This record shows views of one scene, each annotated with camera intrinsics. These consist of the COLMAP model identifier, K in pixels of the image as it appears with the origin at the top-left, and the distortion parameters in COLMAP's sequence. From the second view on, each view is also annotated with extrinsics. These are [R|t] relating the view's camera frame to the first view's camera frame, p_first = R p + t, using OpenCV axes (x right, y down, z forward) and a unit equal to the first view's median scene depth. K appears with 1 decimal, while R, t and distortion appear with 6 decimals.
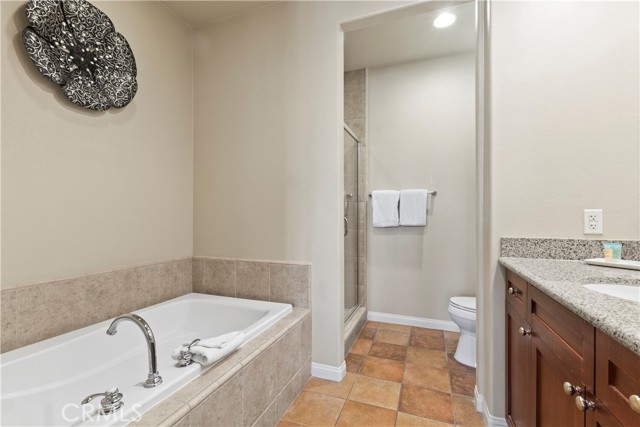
lens RADIAL K [[294.9, 0, 320.4], [0, 294.9, 218.4], [0, 0, 1]] dist [-0.002040, -0.000178]
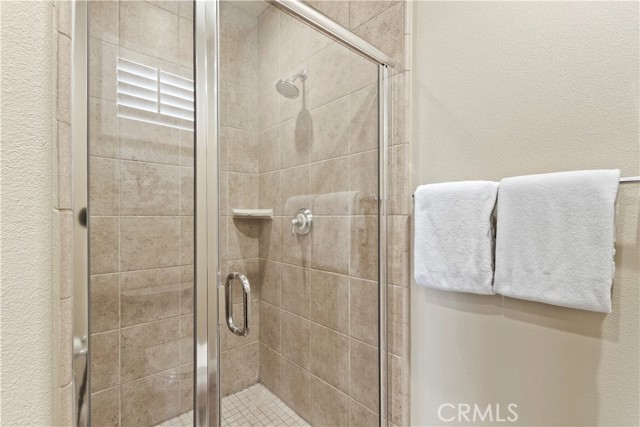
lens RADIAL K [[294.9, 0, 319.0], [0, 294.9, 213.6], [0, 0, 1]] dist [-0.002040, -0.000178]
pose [[0.882384, -0.006701, -0.470482, 0.245575], [0.002454, 0.999951, -0.009638, -0.056431], [0.470523, 0.007350, 0.882357, 0.629498]]
